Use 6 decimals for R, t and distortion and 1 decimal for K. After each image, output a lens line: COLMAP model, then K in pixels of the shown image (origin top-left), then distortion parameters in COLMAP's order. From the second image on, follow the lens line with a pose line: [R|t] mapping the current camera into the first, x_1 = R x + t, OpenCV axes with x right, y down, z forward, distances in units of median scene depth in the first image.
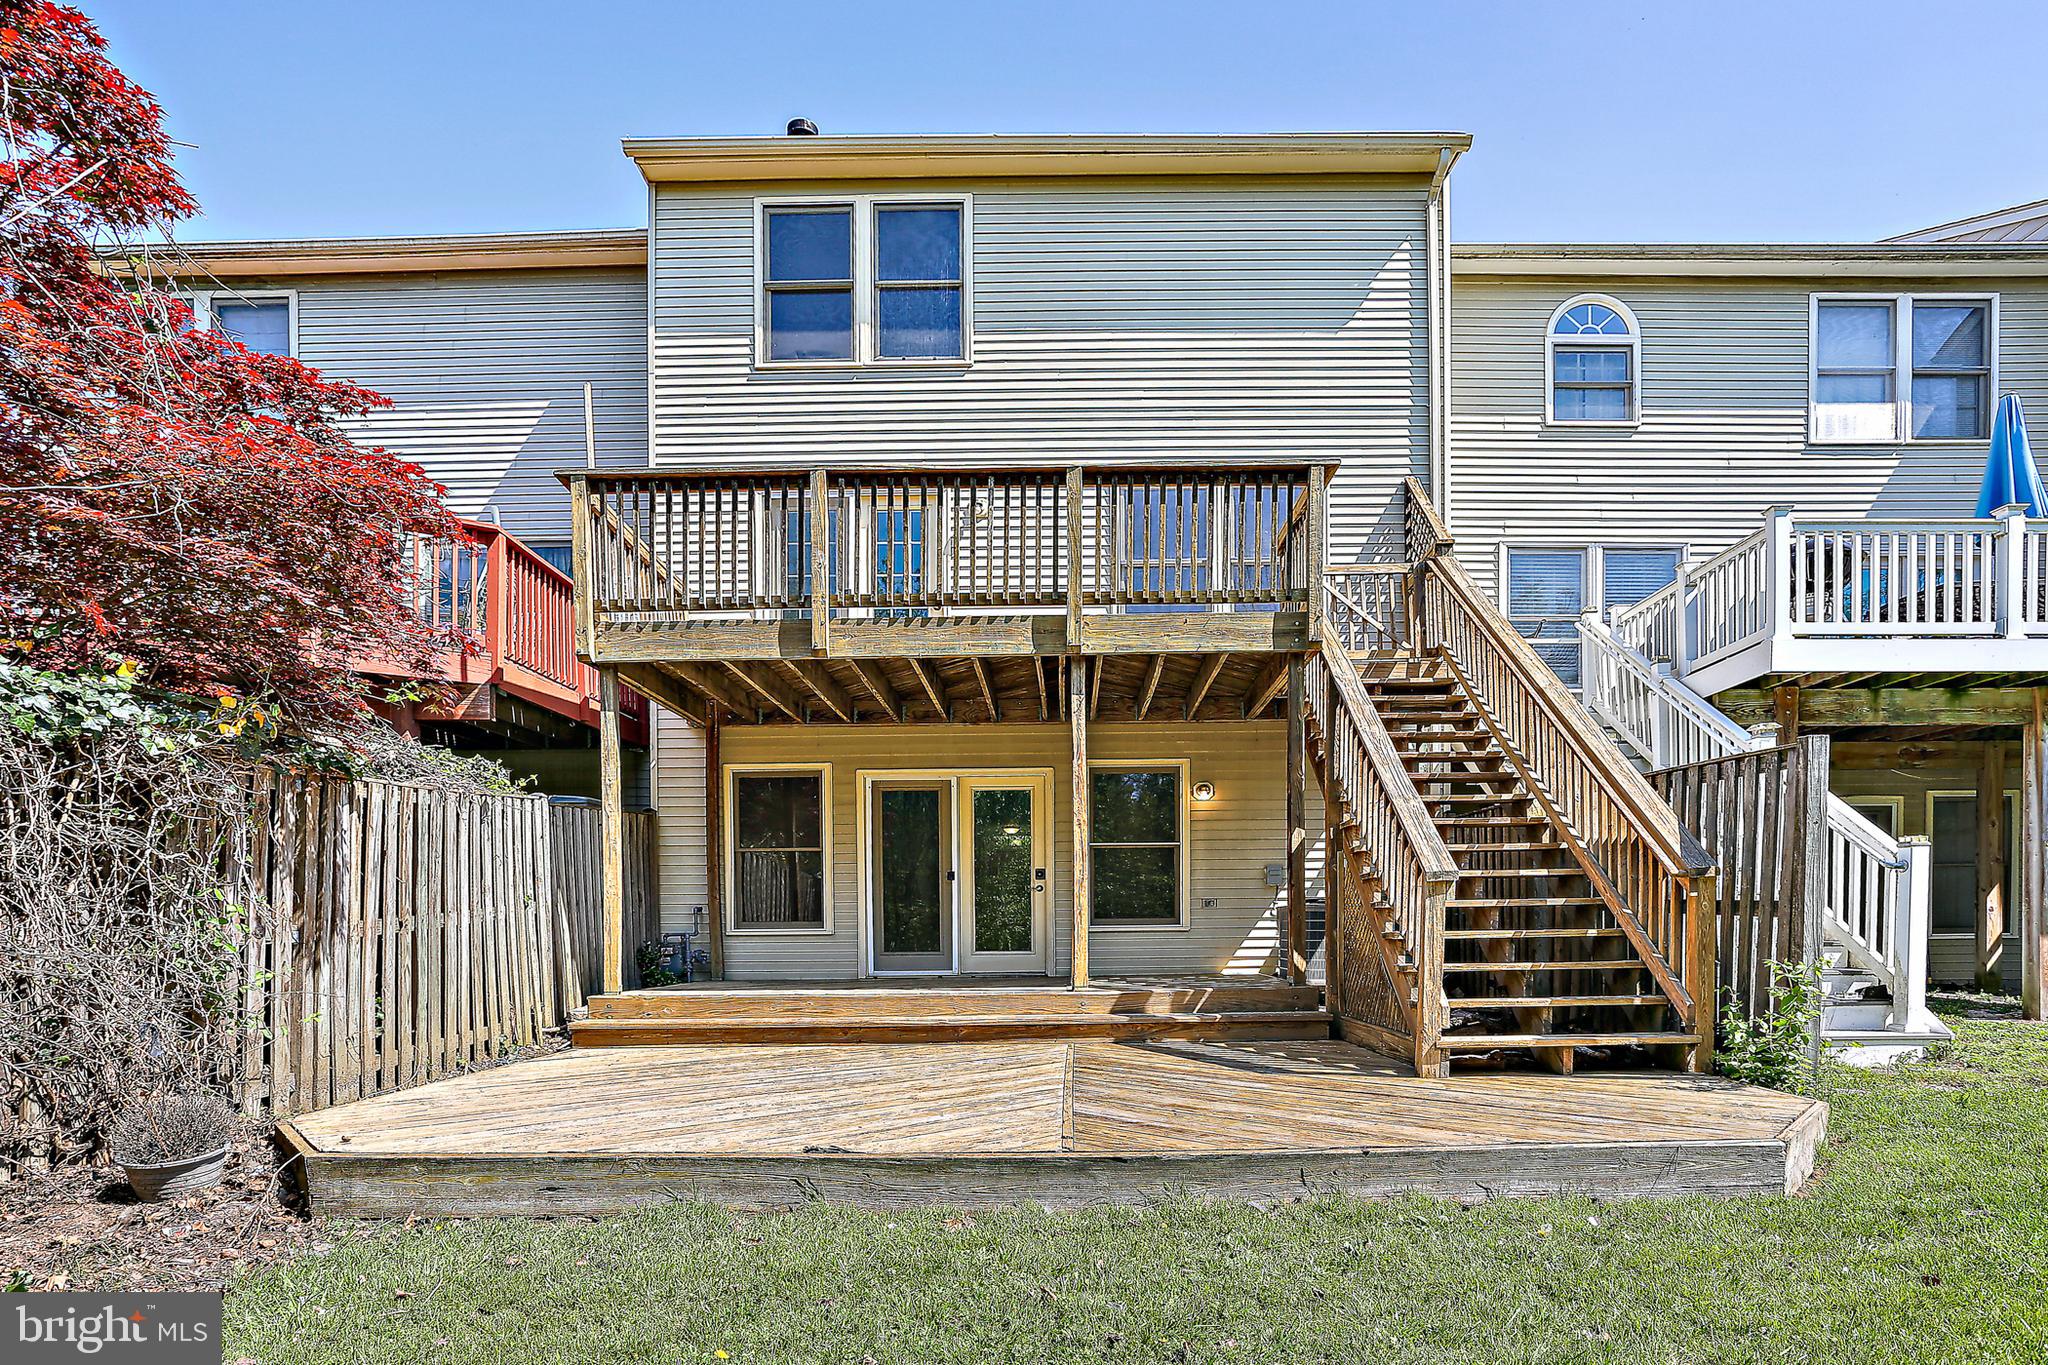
lens RADIAL K [[1024.2, 0, 1025.5], [0, 1024.2, 697.7], [0, 0, 1]] dist [-0.047483, 0.027393]
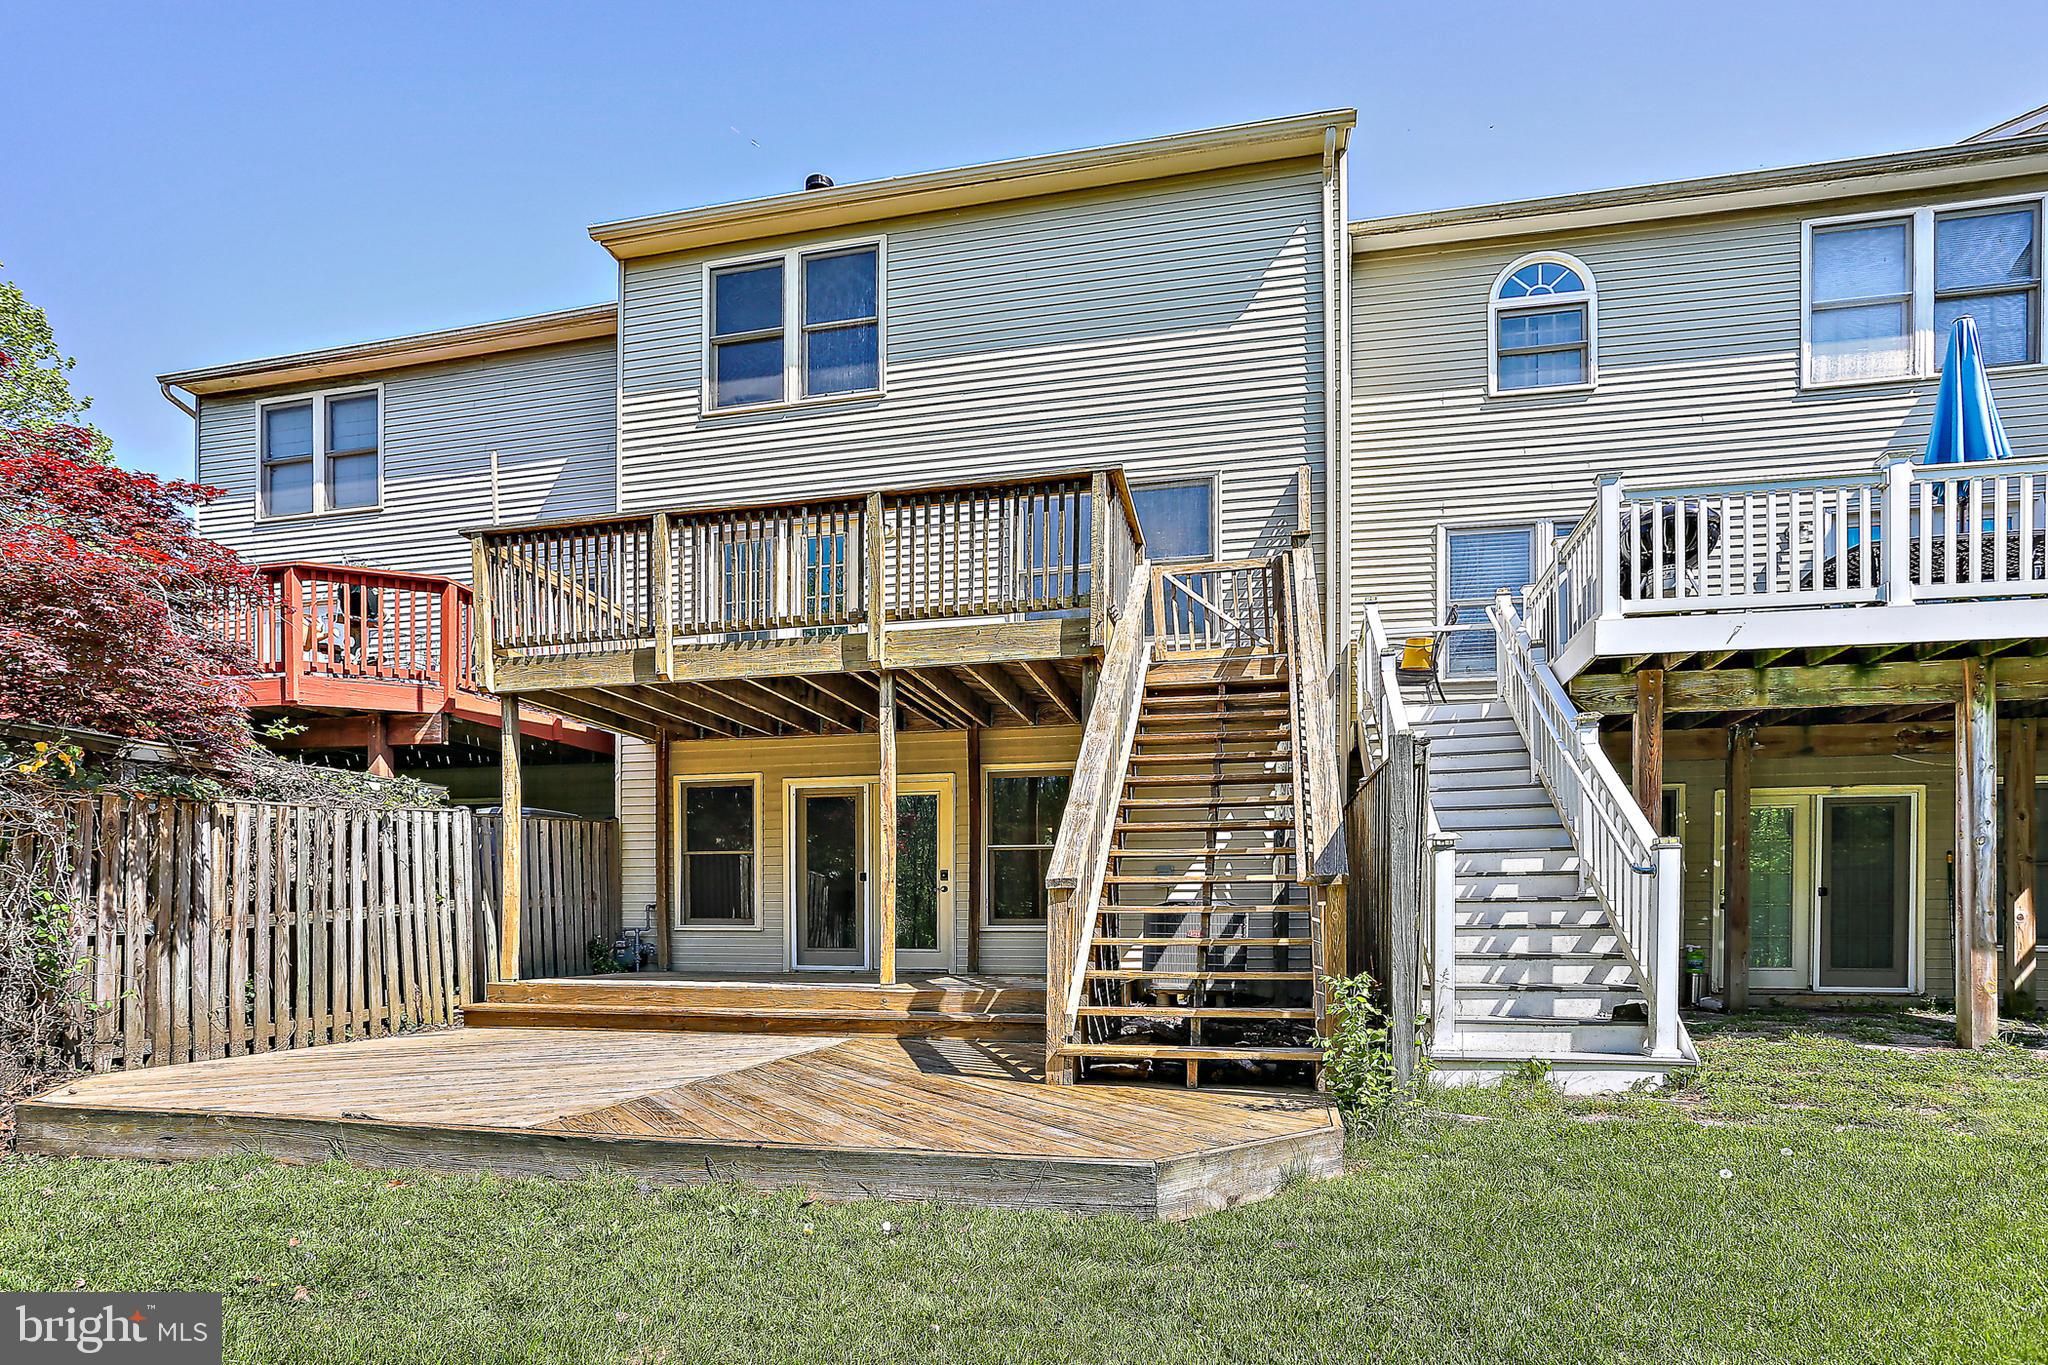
lens RADIAL K [[1006.6, 0, 1019.9], [0, 1006.6, 679.1], [0, 0, 1]] dist [-0.049072, 0.027577]
pose [[0.978934, -0.039752, -0.200268, 0.297173], [0.036451, 0.999132, -0.020145, -0.004213], [0.200895, 0.012420, 0.979534, 0.008110]]
